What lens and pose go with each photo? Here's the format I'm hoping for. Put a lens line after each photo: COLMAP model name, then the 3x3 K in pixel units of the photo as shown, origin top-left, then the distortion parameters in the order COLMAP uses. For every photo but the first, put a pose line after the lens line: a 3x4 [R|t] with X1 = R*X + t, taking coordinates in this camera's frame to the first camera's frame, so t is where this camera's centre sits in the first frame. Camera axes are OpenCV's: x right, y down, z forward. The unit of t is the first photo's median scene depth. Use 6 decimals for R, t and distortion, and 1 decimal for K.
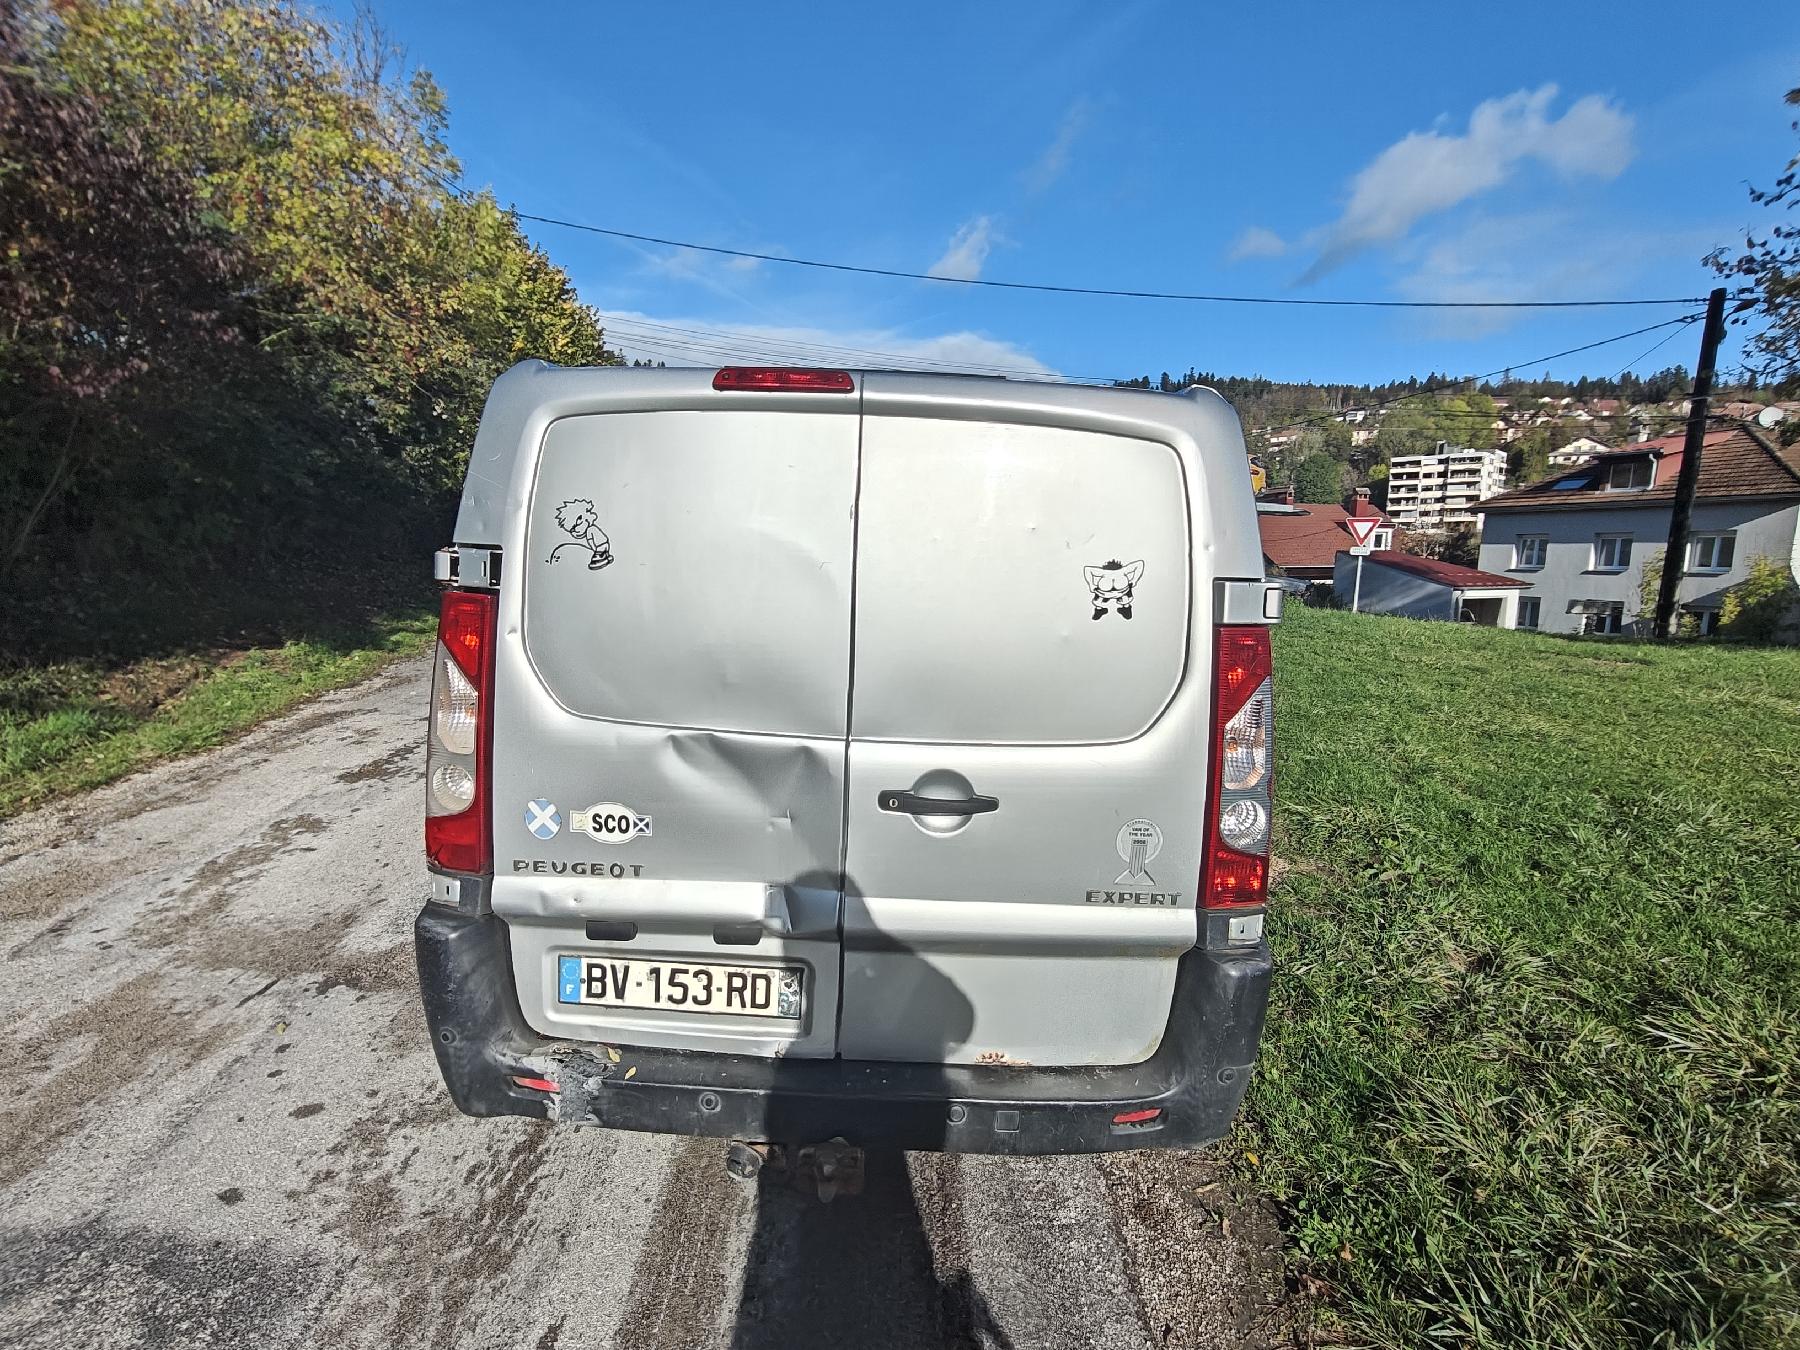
lens RADIAL K [[887.6, 0, 868.7], [0, 887.6, 683.3], [0, 0, 1]] dist [0.004948, 0.007954]
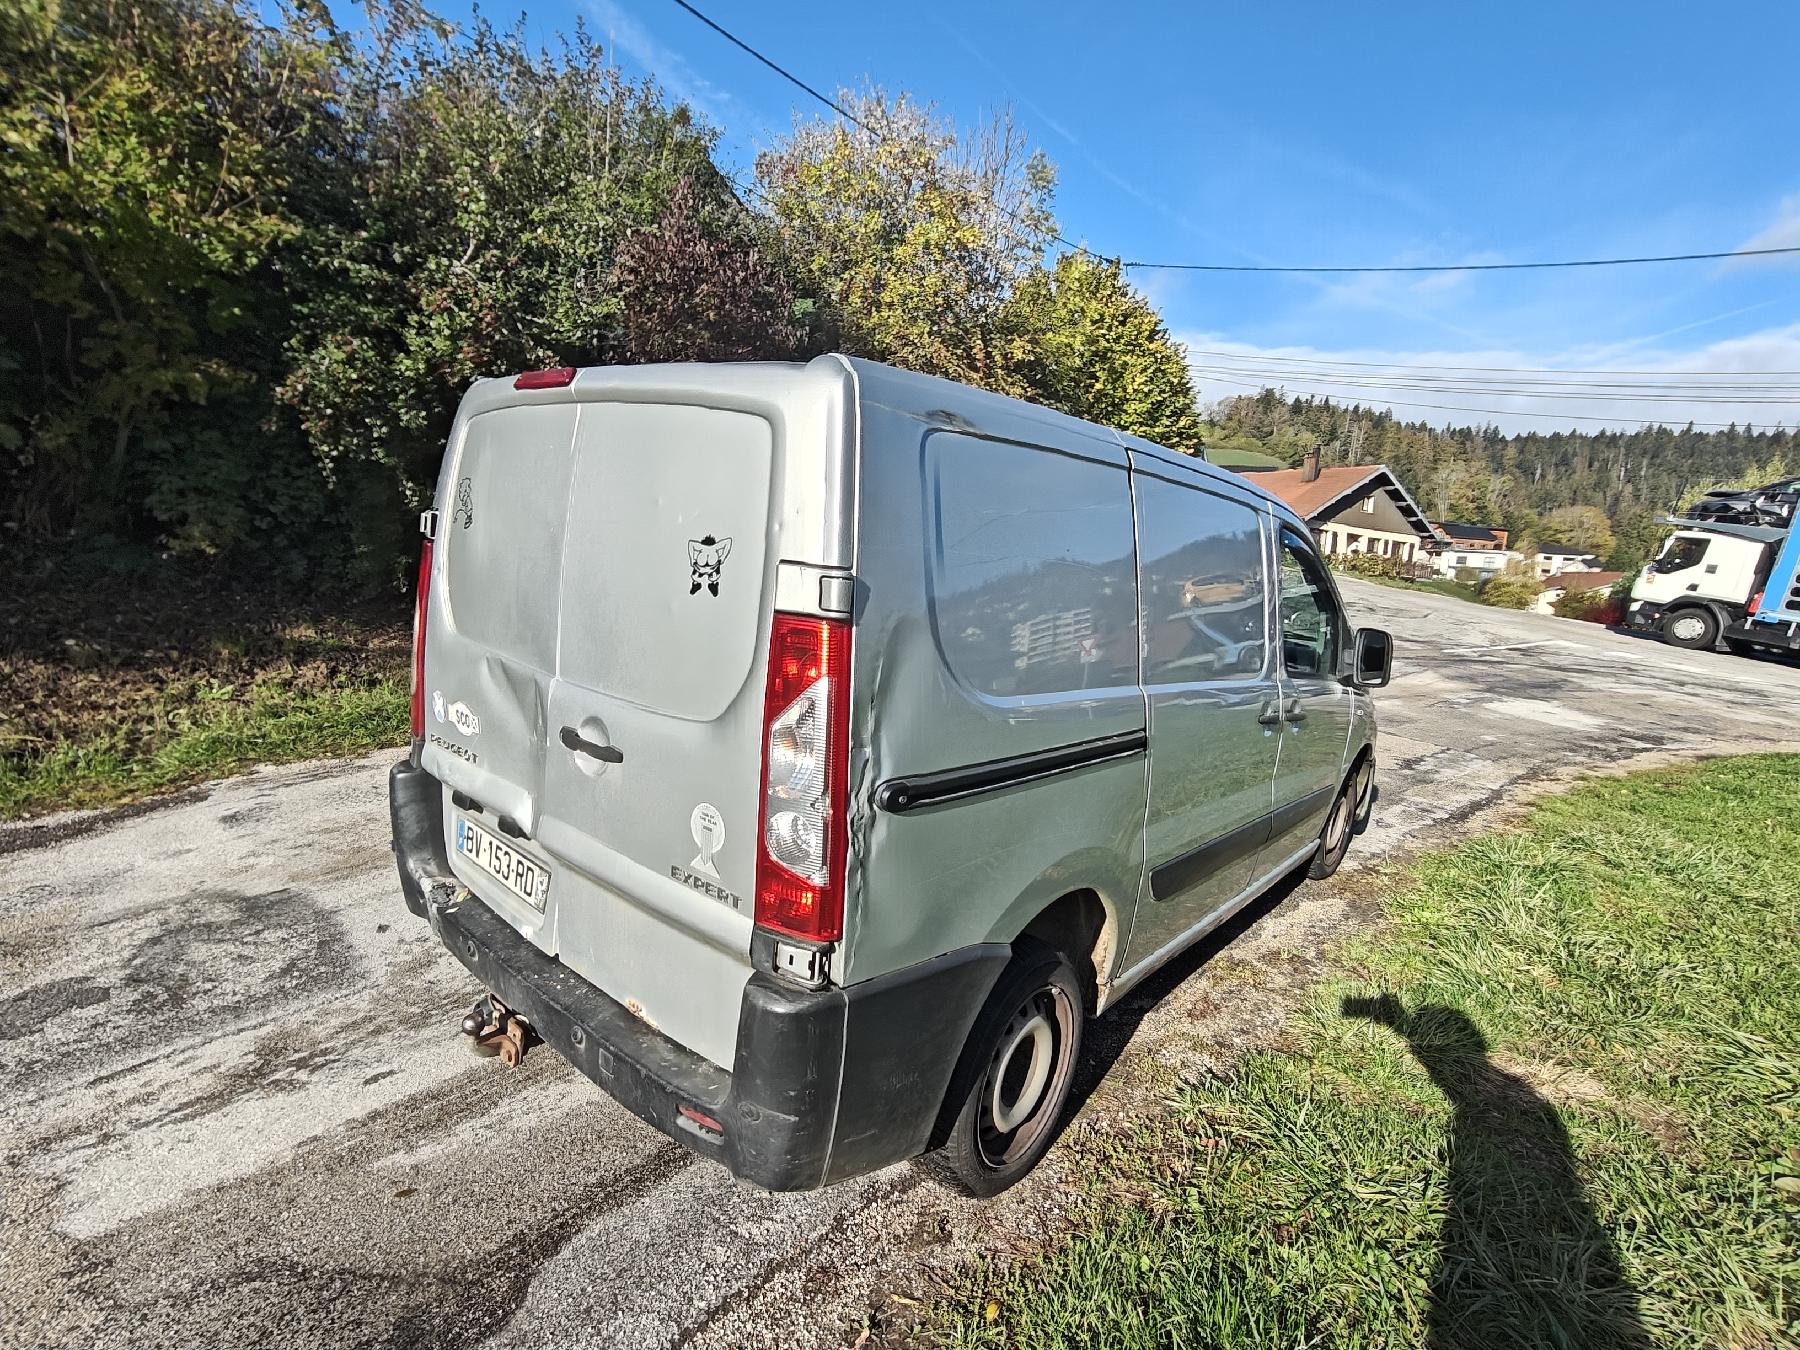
lens RADIAL K [[887.6, 0, 874.9], [0, 887.6, 686.9], [0, 0, 1]] dist [0.004948, 0.007954]
pose [[0.761811, 0.146351, -0.631051, 0.960993], [-0.171673, 0.984926, 0.021176, -0.022637], [0.624638, 0.092202, 0.775453, 0.327777]]
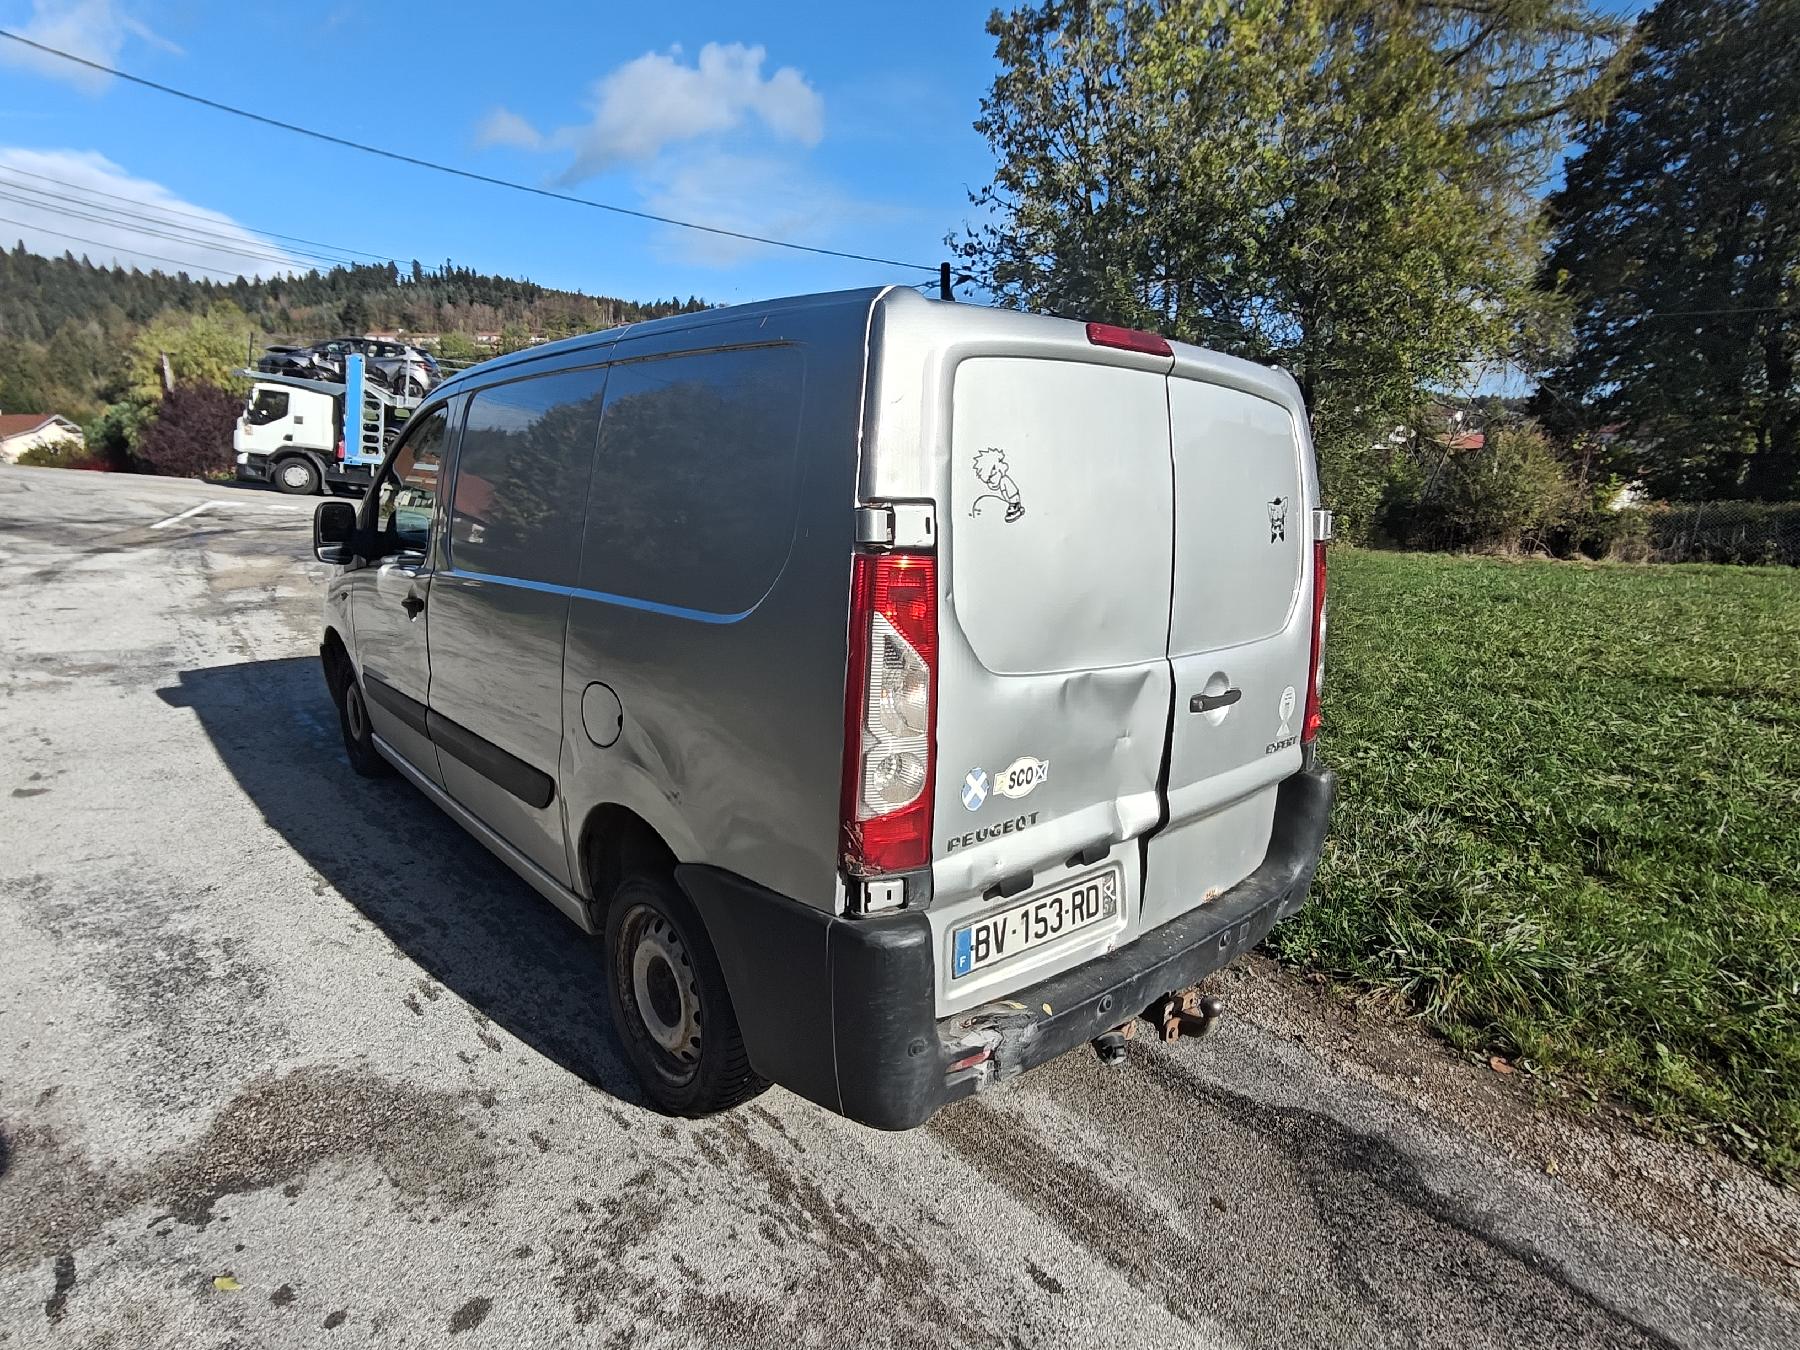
lens RADIAL K [[956.4, 0, 886.3], [0, 956.4, 671.2], [0, 0, 1]] dist [-0.000692, 0.009543]
pose [[0.741411, -0.147716, 0.654591, -1.030470], [0.107844, 0.989020, 0.101036, -0.080157], [-0.662328, -0.004316, 0.749201, 0.281098]]
